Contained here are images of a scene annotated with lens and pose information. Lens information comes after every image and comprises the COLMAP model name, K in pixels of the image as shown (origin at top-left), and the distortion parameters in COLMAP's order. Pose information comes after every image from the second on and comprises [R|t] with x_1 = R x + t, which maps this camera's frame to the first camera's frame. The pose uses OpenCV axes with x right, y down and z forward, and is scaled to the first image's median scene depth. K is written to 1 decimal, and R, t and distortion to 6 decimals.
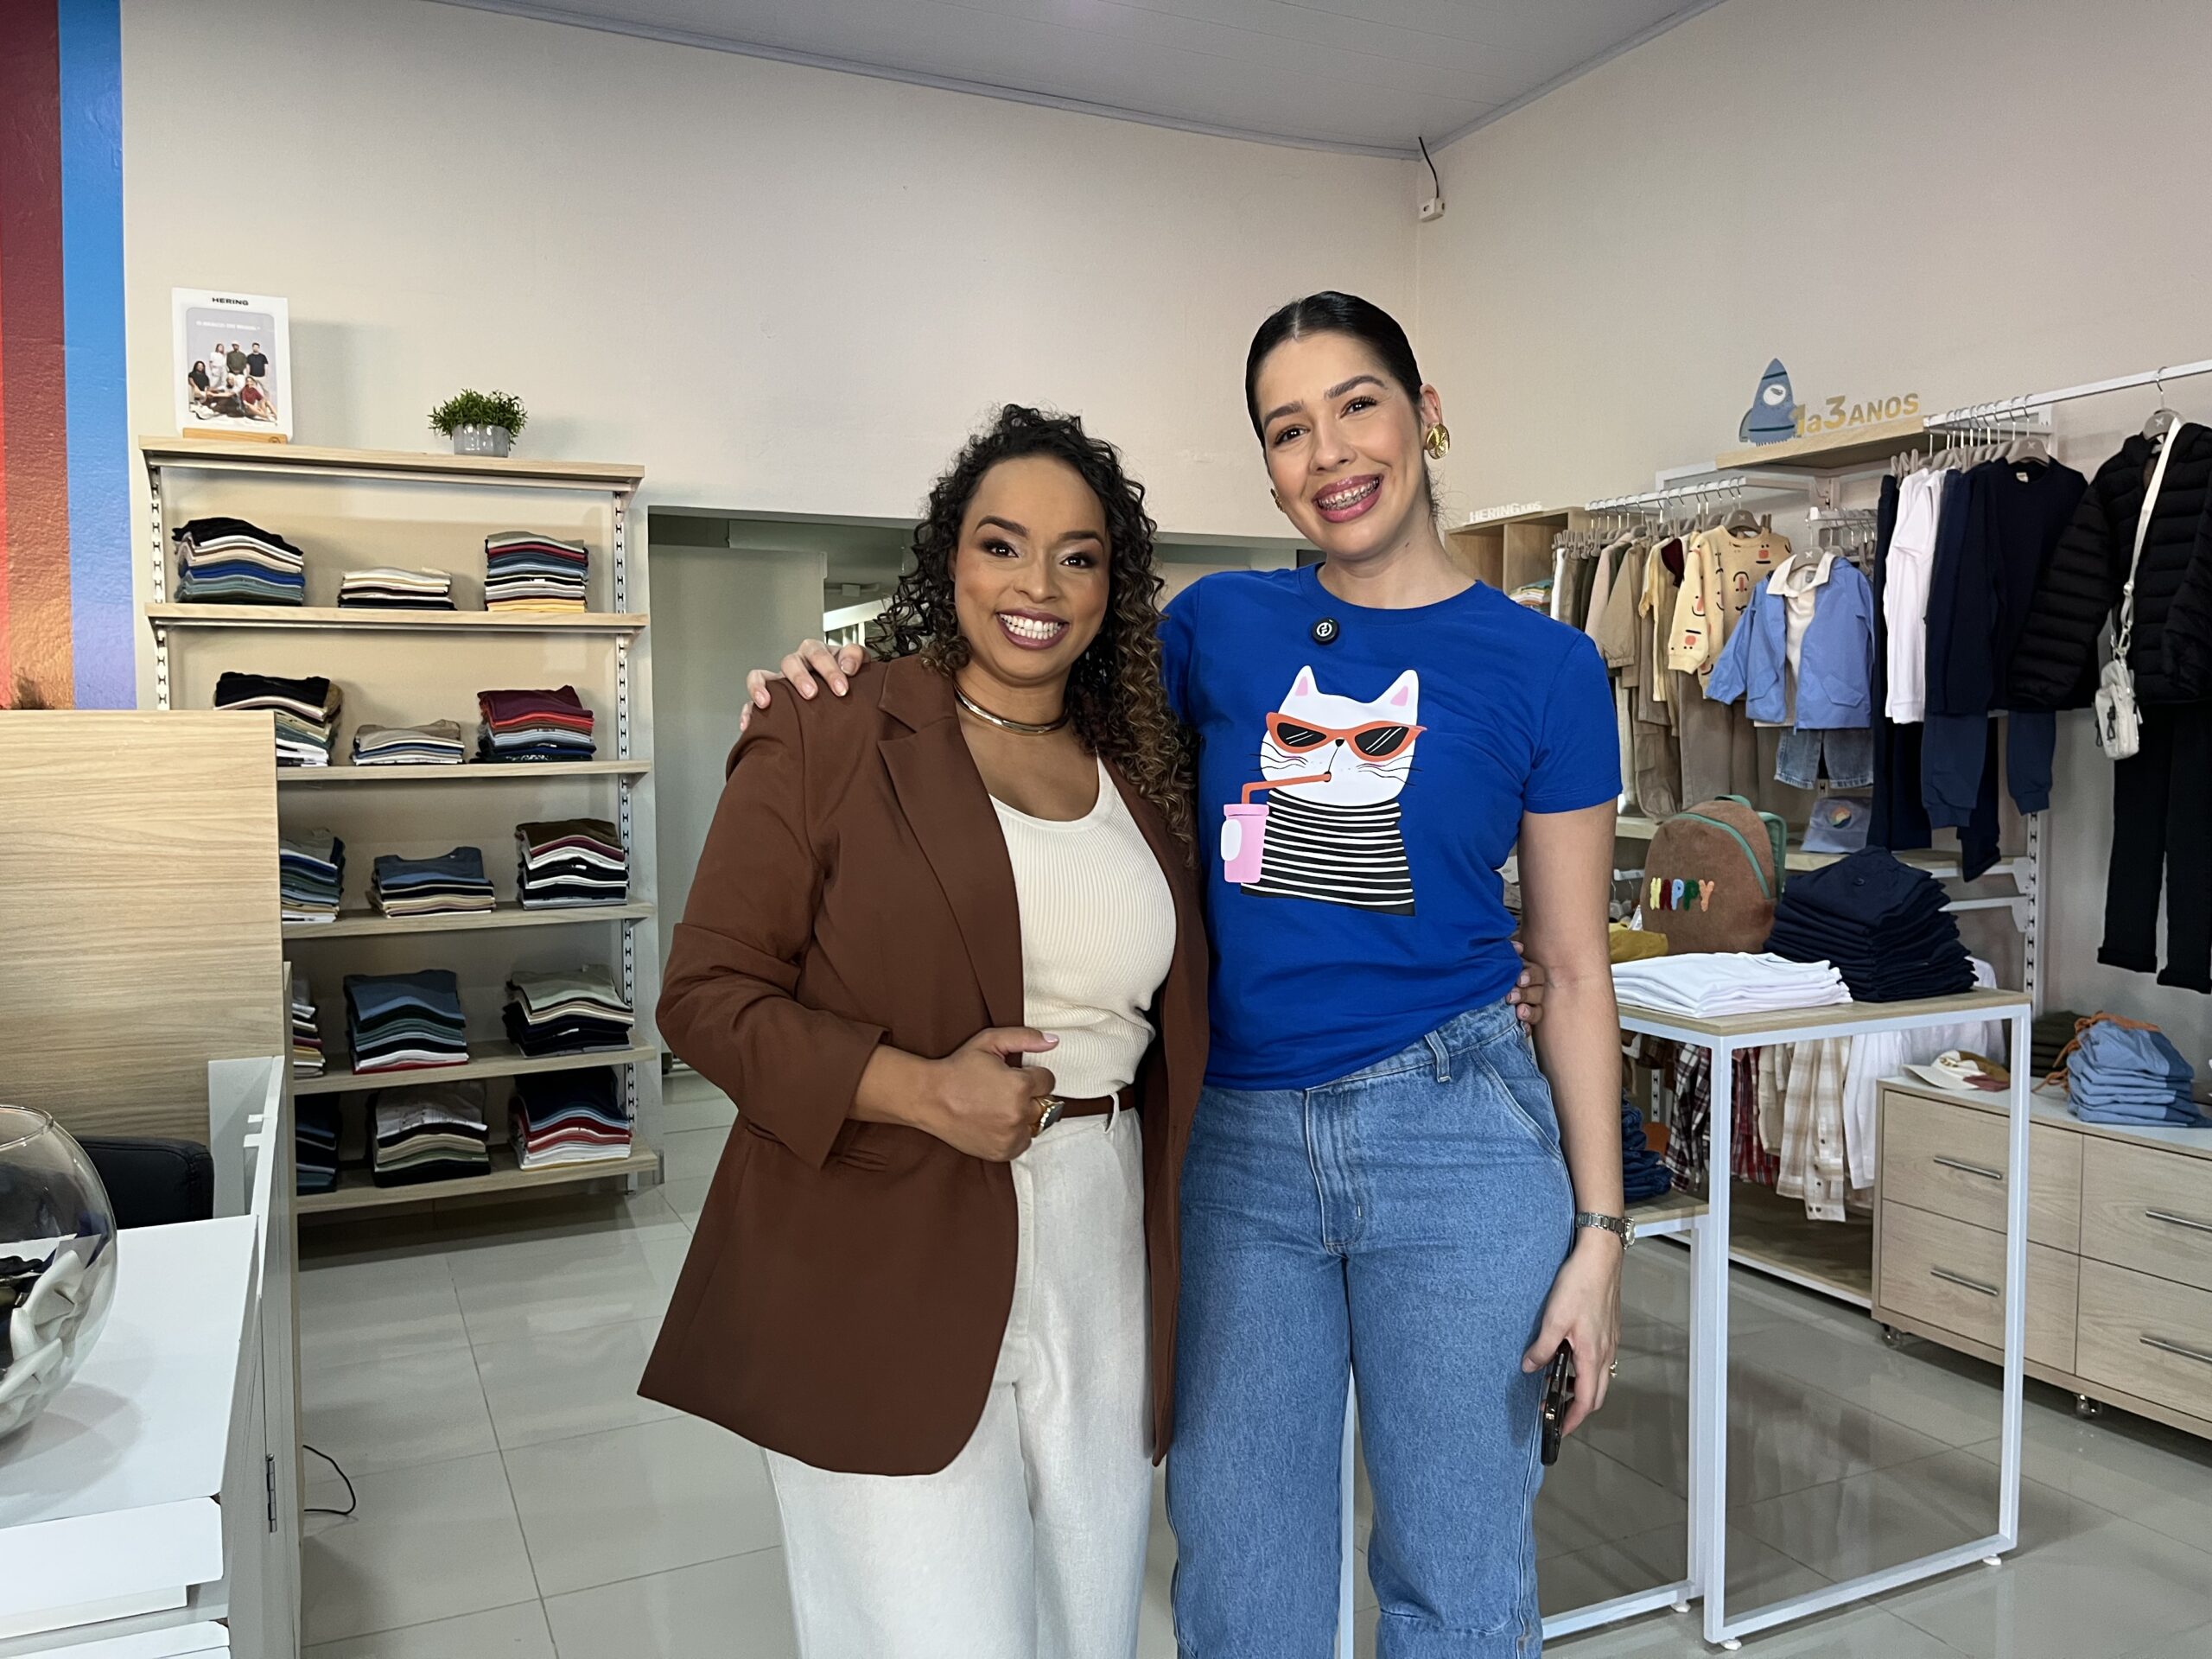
lens RADIAL K [[1685.2, 0, 1125.1], [0, 1685.2, 825.3], [0, 0, 1]] dist [0.078413, -0.111816]
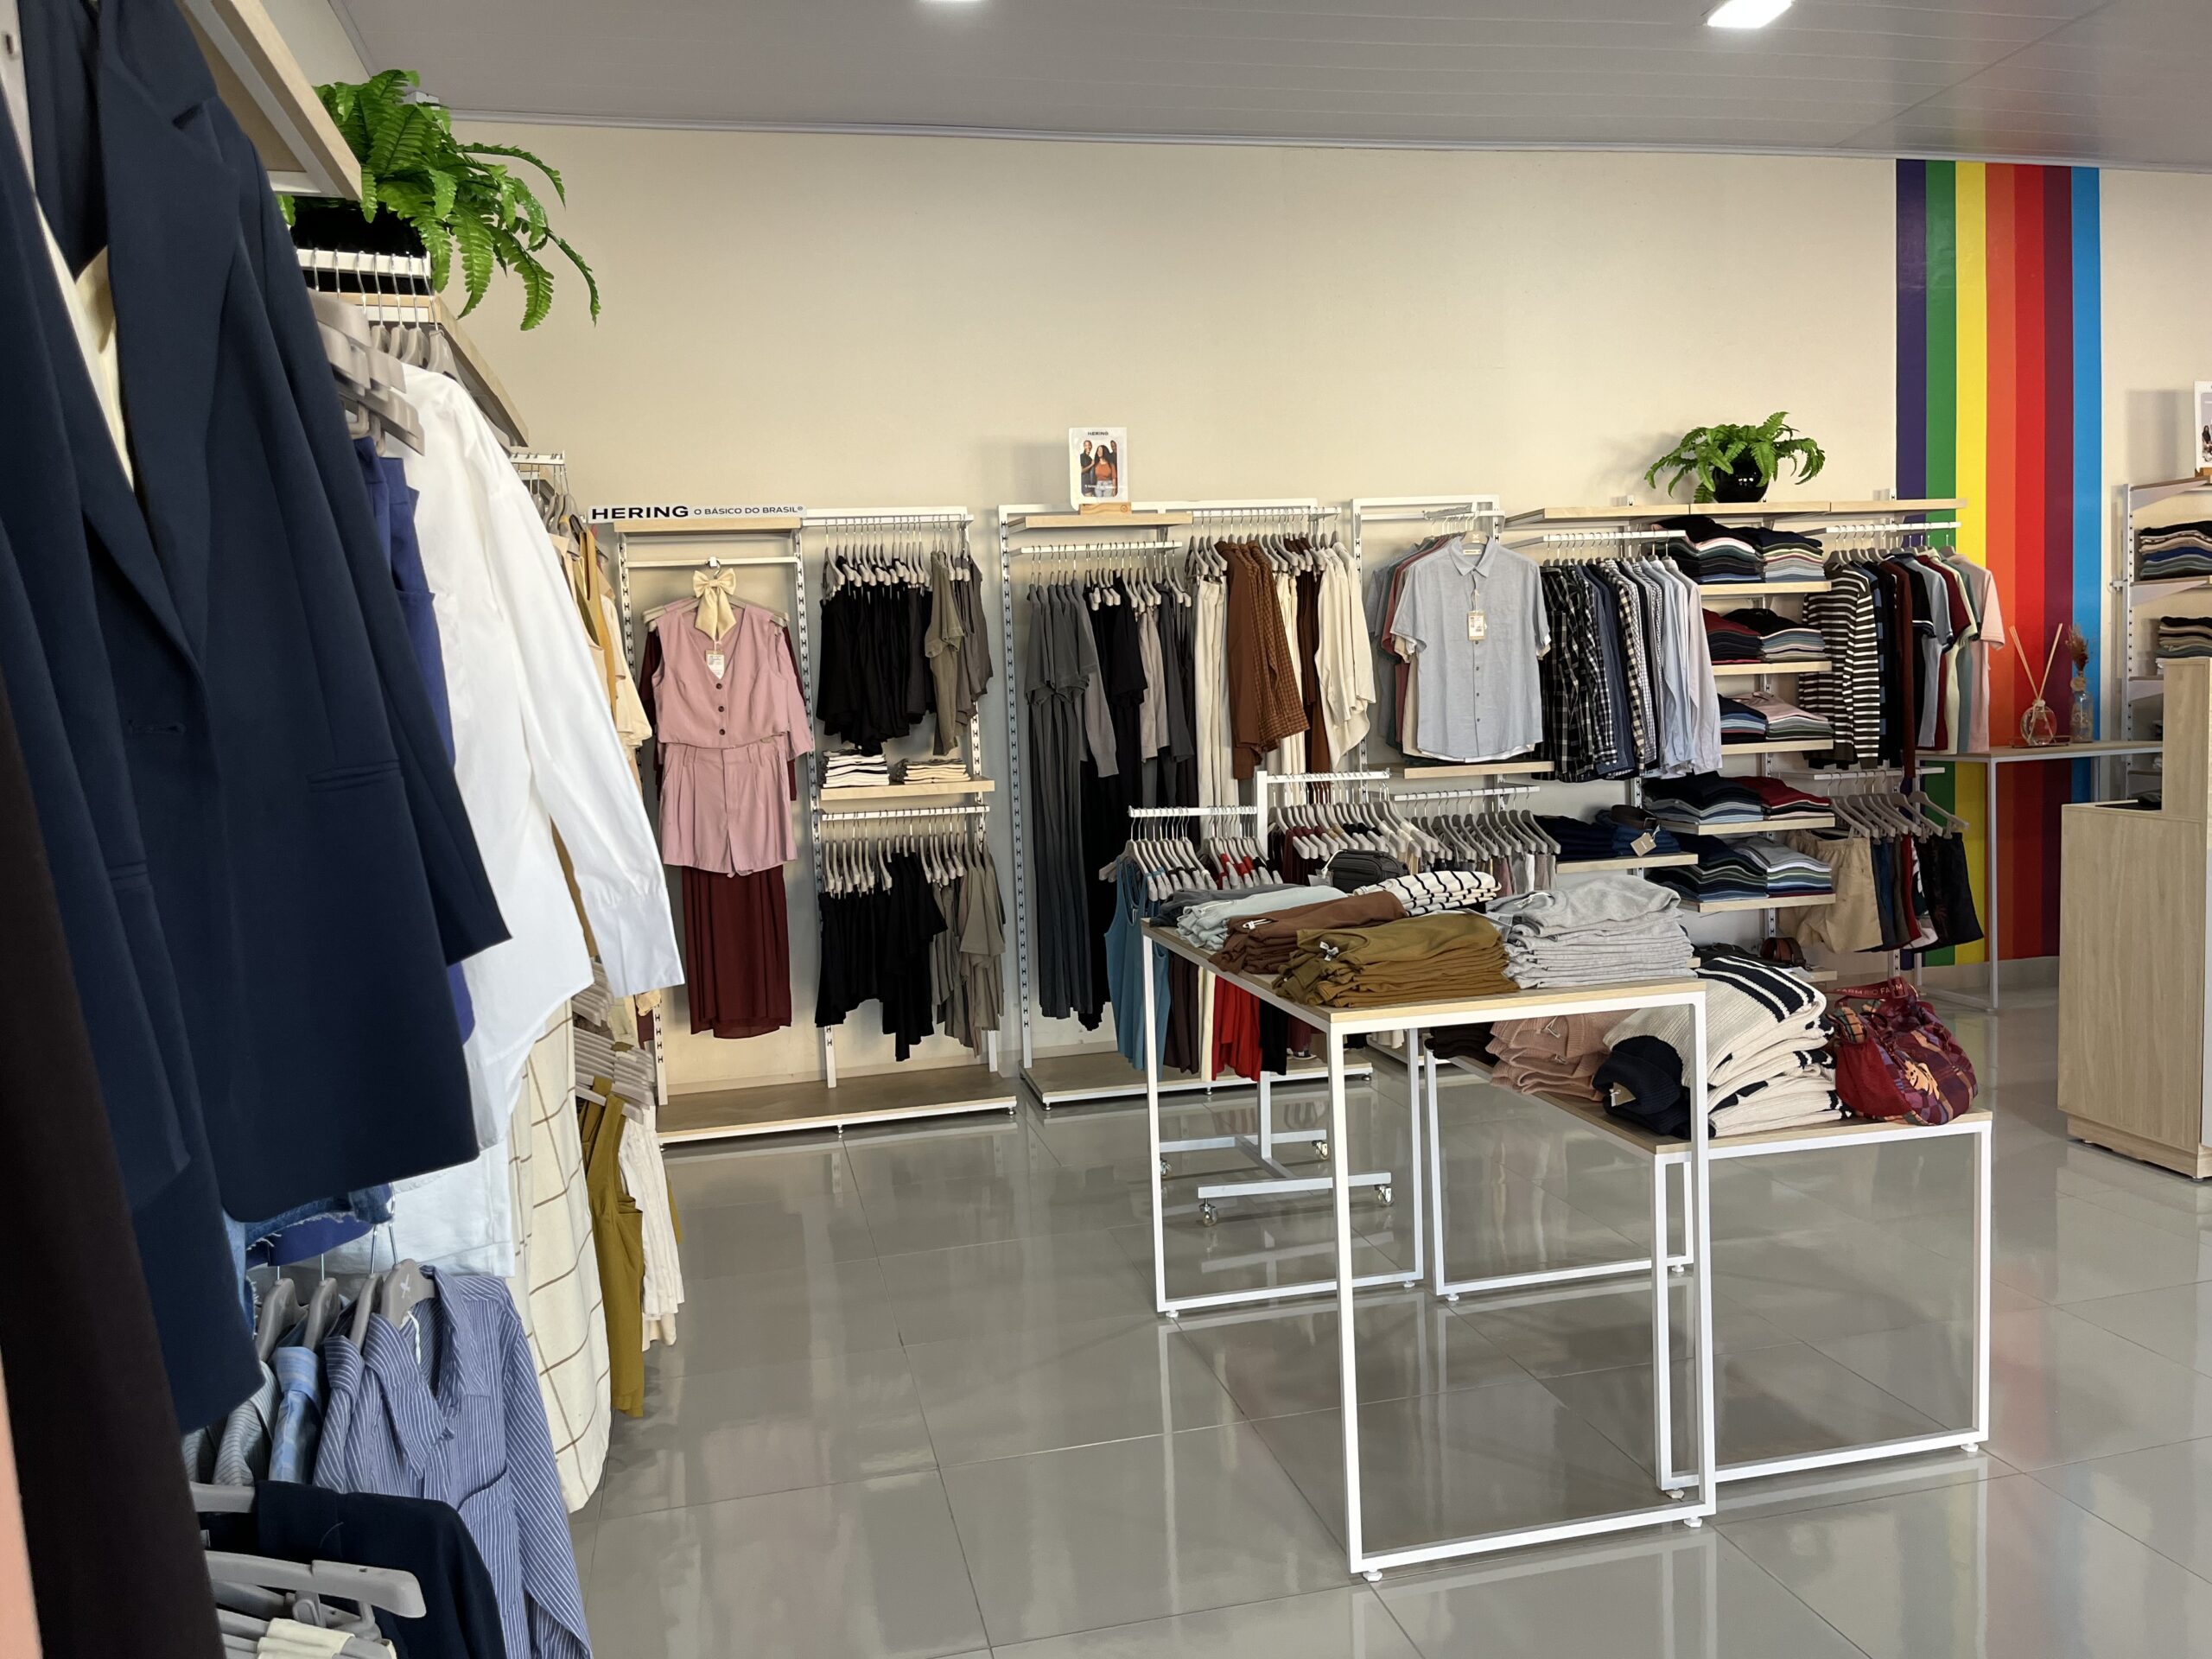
lens RADIAL K [[1667.9, 0, 1105.1], [0, 1667.9, 843.4], [0, 0, 1]] dist [0.076500, -0.092610]
pose [[0.975063, -0.018418, -0.221165, -1.252320], [0.028801, 0.998624, 0.043816, 0.027629], [0.220054, -0.049093, 0.974252, -0.851142]]
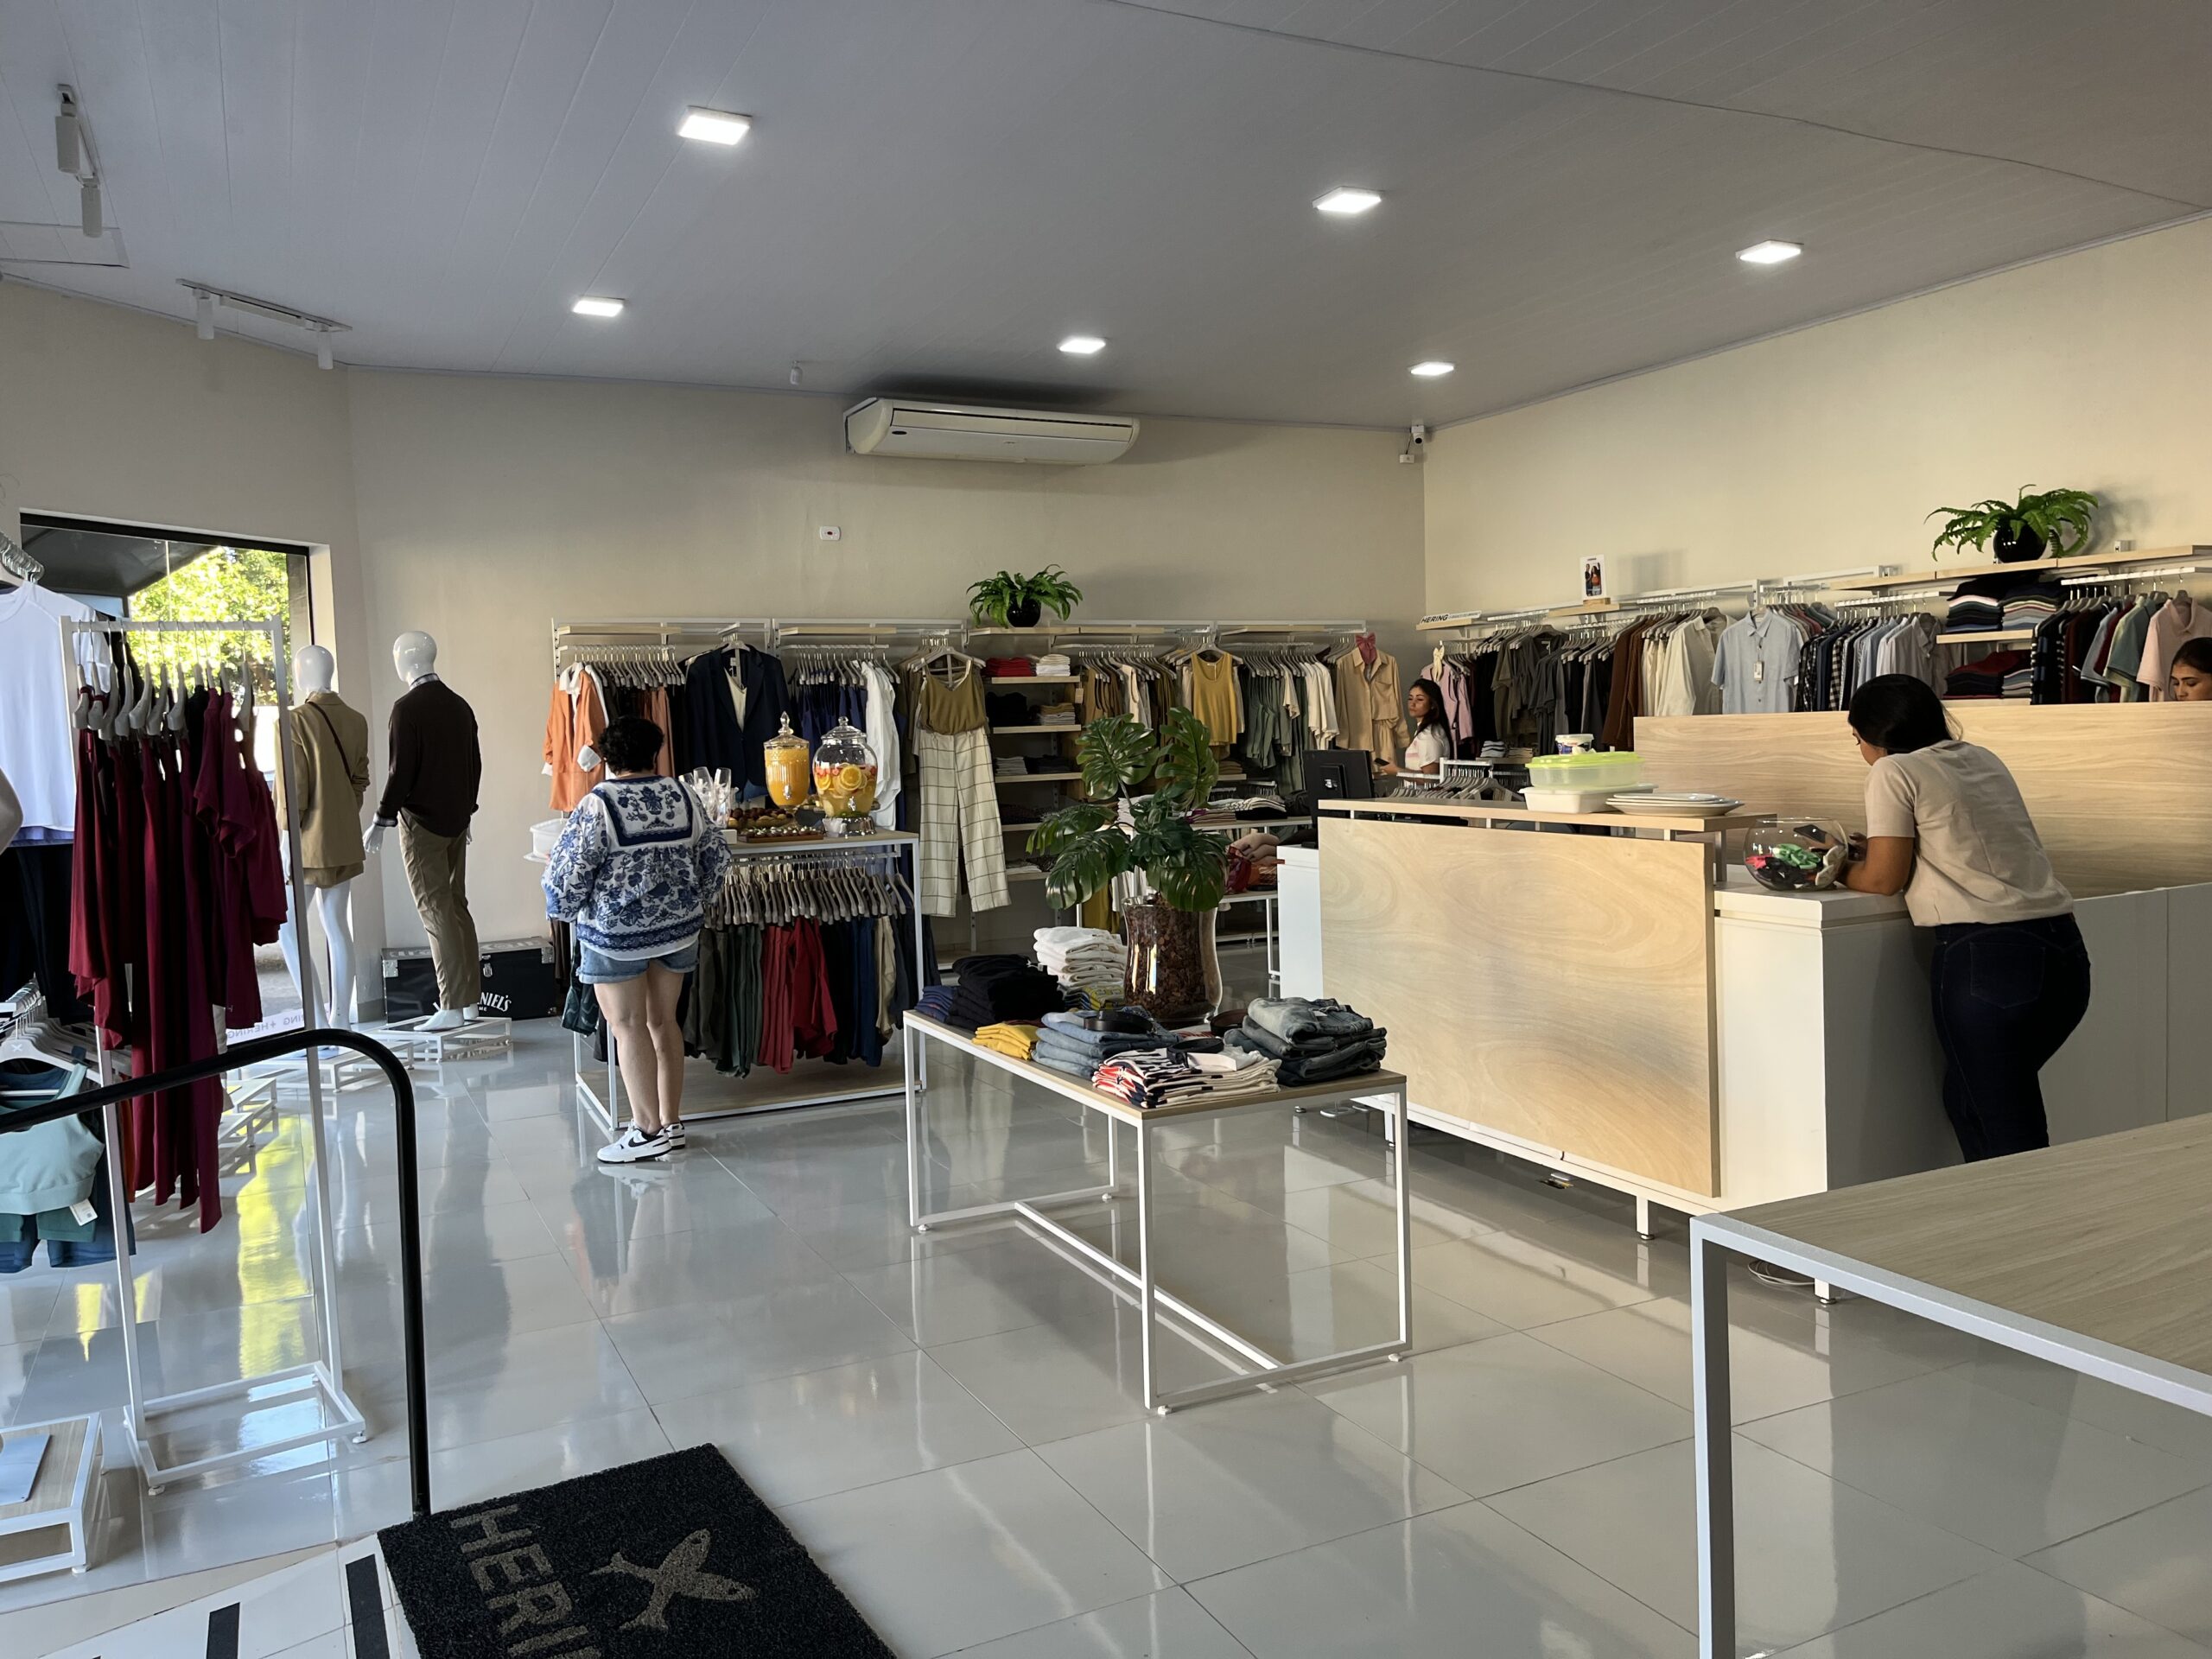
lens RADIAL K [[1687.7, 0, 1101.5], [0, 1687.7, 818.7], [0, 0, 1]] dist [0.045028, -0.054563]
pose [[0.007505, 0.058996, -0.998230, 0.841539], [-0.020225, 0.998063, 0.058834, -0.010475], [0.999767, 0.019747, 0.008684, -0.199388]]
